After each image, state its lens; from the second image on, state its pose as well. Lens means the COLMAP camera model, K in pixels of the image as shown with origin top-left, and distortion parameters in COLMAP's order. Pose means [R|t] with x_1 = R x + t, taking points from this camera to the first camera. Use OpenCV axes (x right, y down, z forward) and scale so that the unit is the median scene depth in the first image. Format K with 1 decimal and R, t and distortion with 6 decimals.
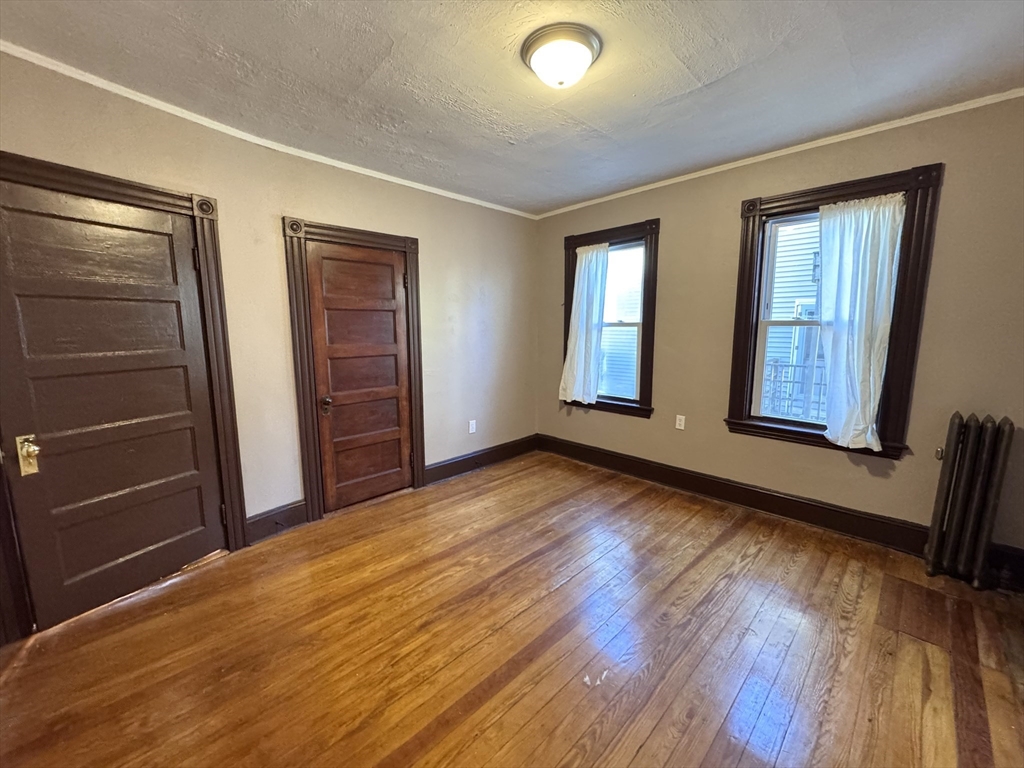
lens RADIAL K [[407.3, 0, 512.0], [0, 407.3, 384.0], [0, 0, 1]] dist [-0.000637, -0.000010]
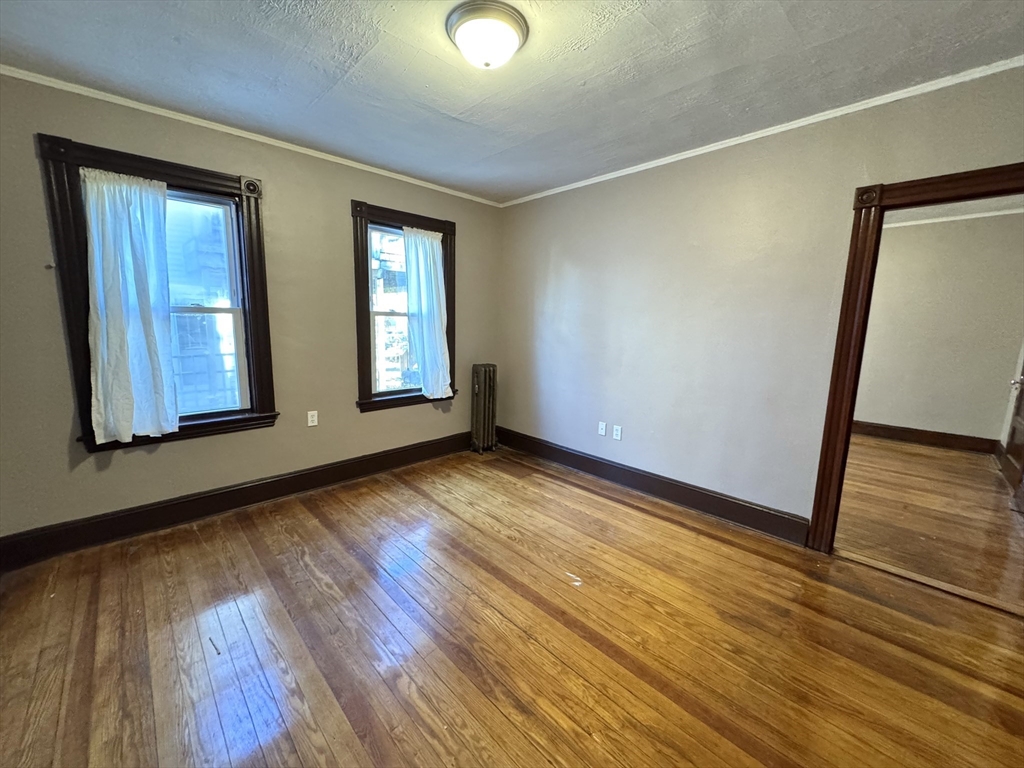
lens RADIAL K [[407.3, 0, 512.0], [0, 407.3, 384.0], [0, 0, 1]] dist [-0.000637, -0.000010]
pose [[0.010781, -0.154208, 0.987980, -0.665297], [0.120977, 0.980980, 0.151795, -0.094323], [-0.992597, 0.117887, 0.029231, 0.701141]]
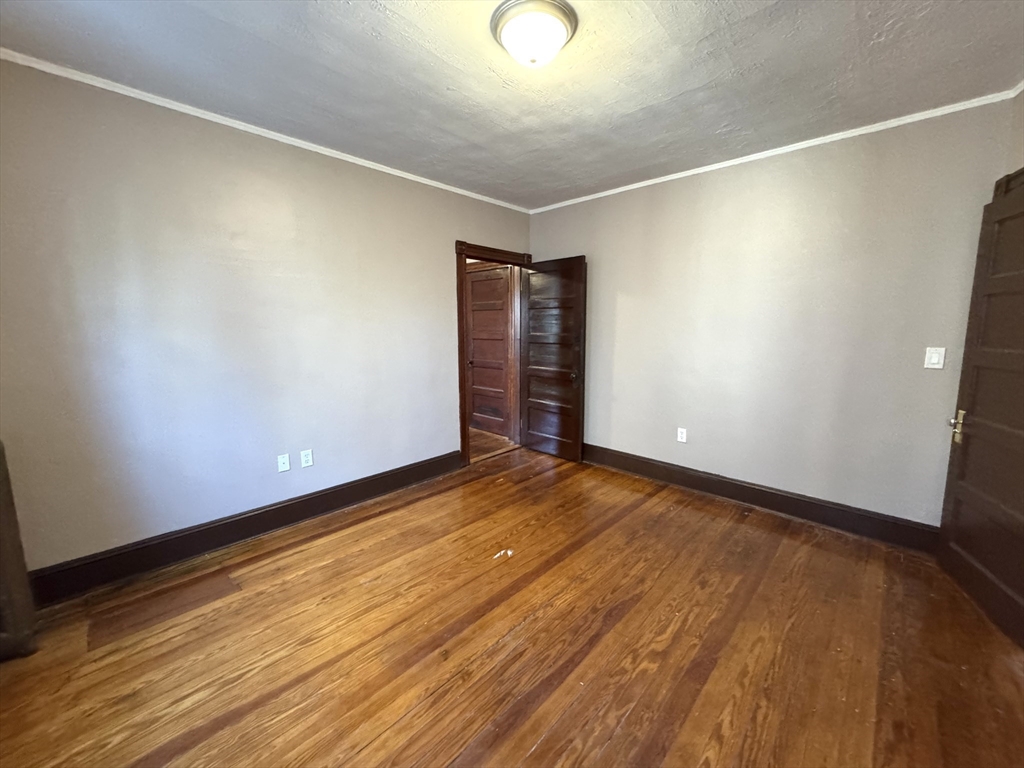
lens RADIAL K [[407.3, 0, 512.0], [0, 407.3, 384.0], [0, 0, 1]] dist [-0.000637, -0.000010]
pose [[-0.999227, 0.007354, -0.038618, 0.147224], [-0.003792, 0.959735, 0.280882, -0.203373], [0.039129, 0.280811, -0.958965, 1.469439]]
